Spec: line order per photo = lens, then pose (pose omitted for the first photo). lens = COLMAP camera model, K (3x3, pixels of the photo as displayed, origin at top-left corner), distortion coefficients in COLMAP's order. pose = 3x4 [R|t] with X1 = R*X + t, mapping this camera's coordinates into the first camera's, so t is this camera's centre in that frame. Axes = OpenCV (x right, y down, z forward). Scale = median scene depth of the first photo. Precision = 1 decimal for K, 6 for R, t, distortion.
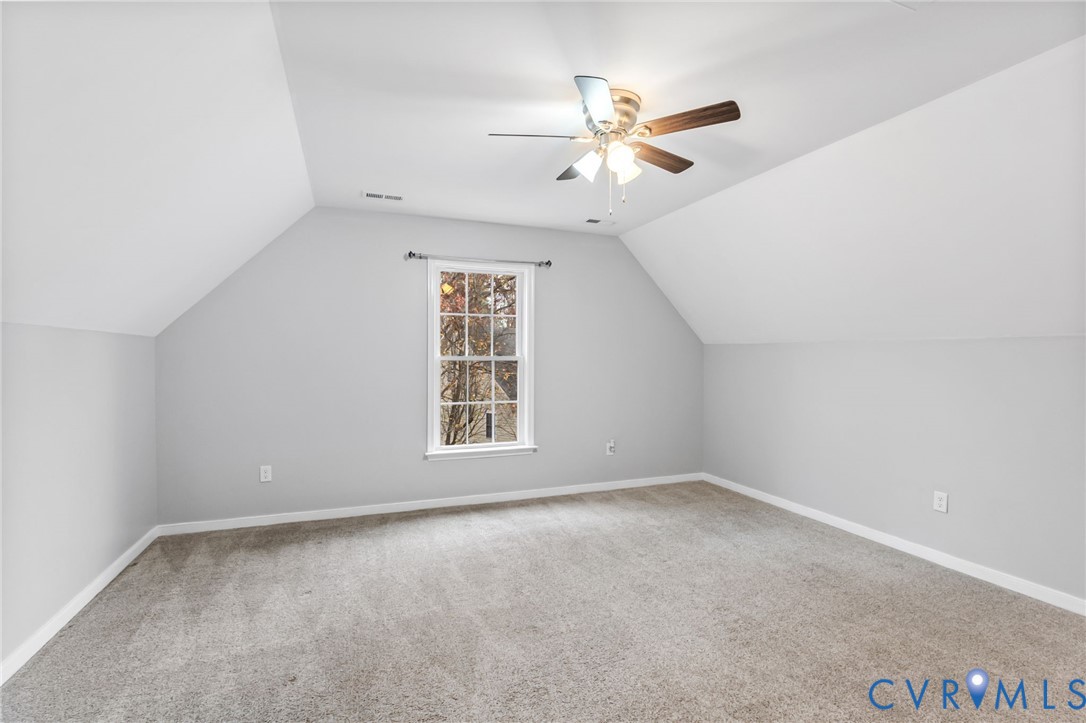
lens RADIAL K [[498.9, 0, 541.0], [0, 498.9, 362.0], [0, 0, 1]] dist [-0.017239, 0.000171]
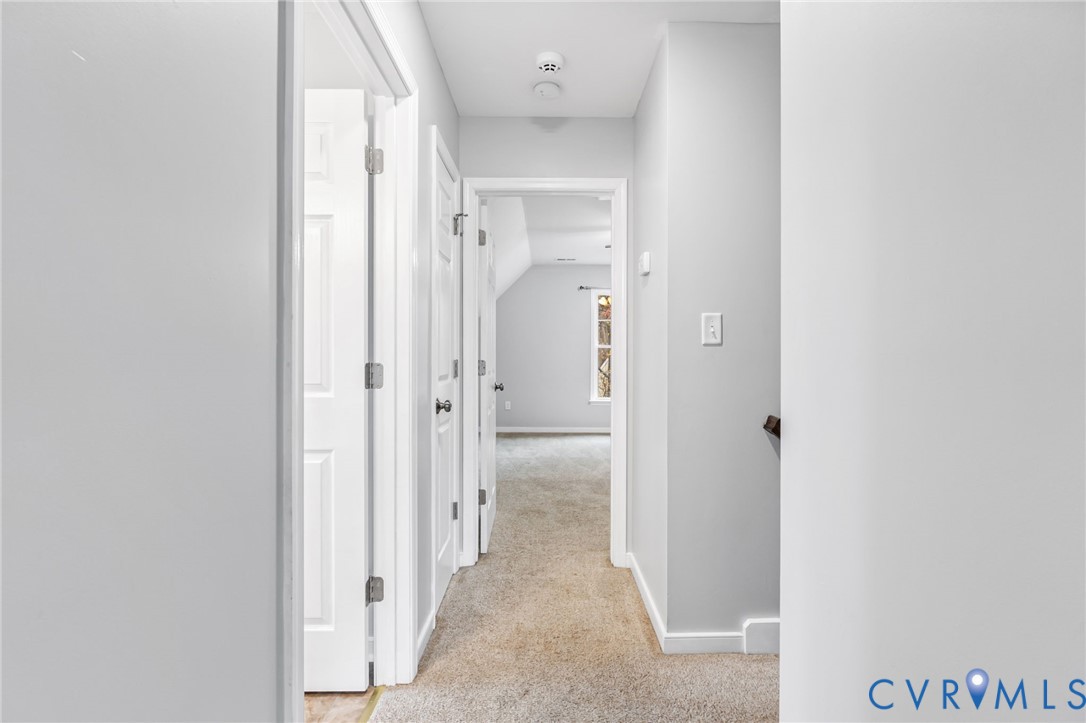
lens RADIAL K [[498.9, 0, 543.2], [0, 498.9, 357.6], [0, 0, 1]] dist [-0.017239, 0.000171]
pose [[0.931726, 0.004774, -0.363131, 0.259617], [-0.004248, 0.999988, 0.002248, 0.031353], [0.363138, -0.000552, 0.931735, -0.707826]]
